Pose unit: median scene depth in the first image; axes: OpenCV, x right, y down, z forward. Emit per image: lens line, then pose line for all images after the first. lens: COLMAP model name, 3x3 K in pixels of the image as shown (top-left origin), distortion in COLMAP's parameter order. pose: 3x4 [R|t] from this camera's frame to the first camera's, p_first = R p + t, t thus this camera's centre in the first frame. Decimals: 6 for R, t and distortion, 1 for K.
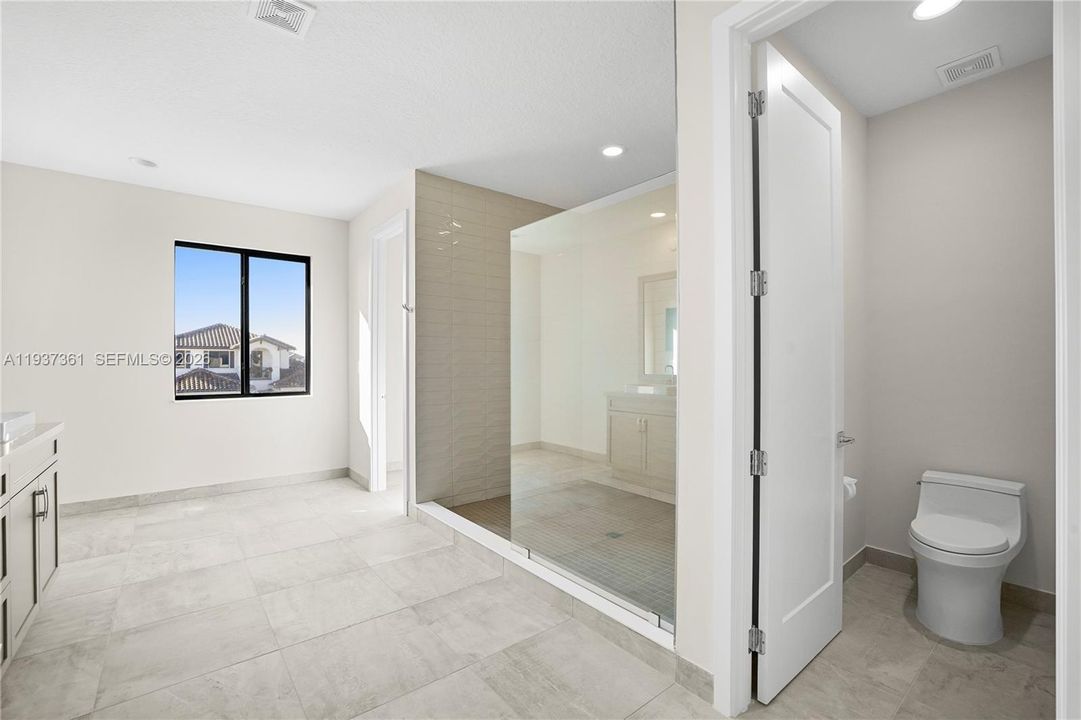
lens RADIAL K [[466.3, 0, 540.6], [0, 466.3, 367.6], [0, 0, 1]] dist [-0.014096, 0.001831]
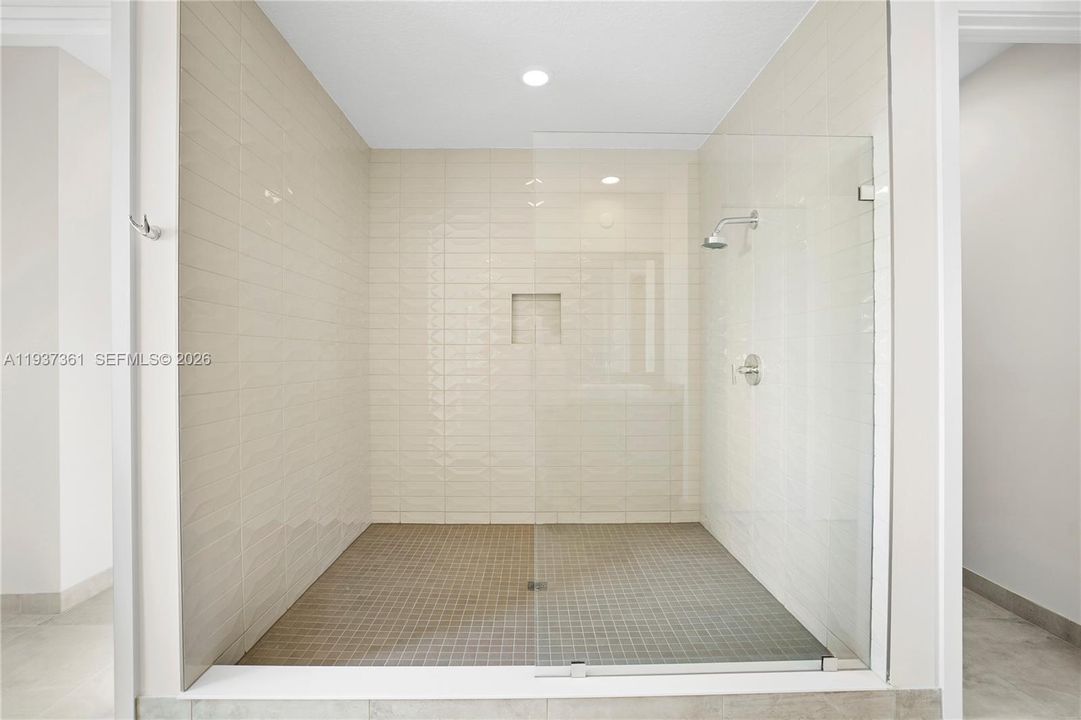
lens RADIAL K [[466.3, 0, 545.5], [0, 466.3, 356.9], [0, 0, 1]] dist [-0.014096, 0.001831]
pose [[0.602085, 0.003145, 0.798426, -0.689595], [-0.003430, 0.999993, -0.001353, -0.011118], [-0.798424, -0.001924, 0.602092, 0.855417]]
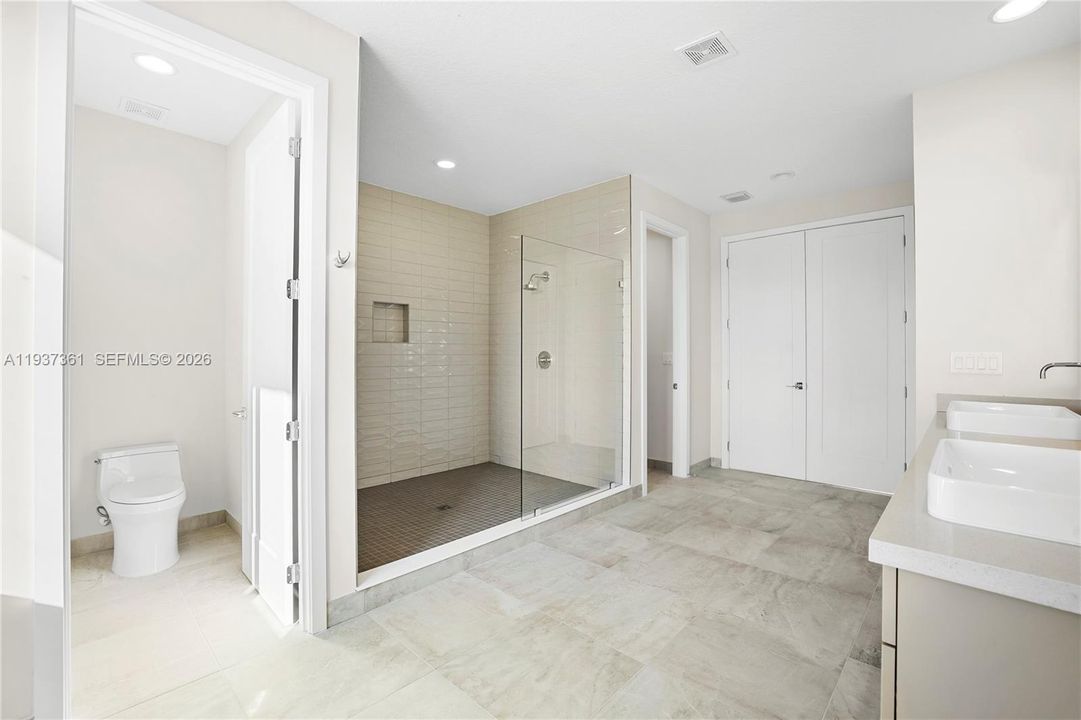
lens RADIAL K [[466.3, 0, 539.8], [0, 466.3, 353.3], [0, 0, 1]] dist [-0.014096, 0.001831]
pose [[-0.146228, 0.000923, 0.989250, -1.546856], [-0.000686, 0.999999, -0.001035, -0.010298], [-0.989251, -0.000830, -0.146228, 1.490422]]
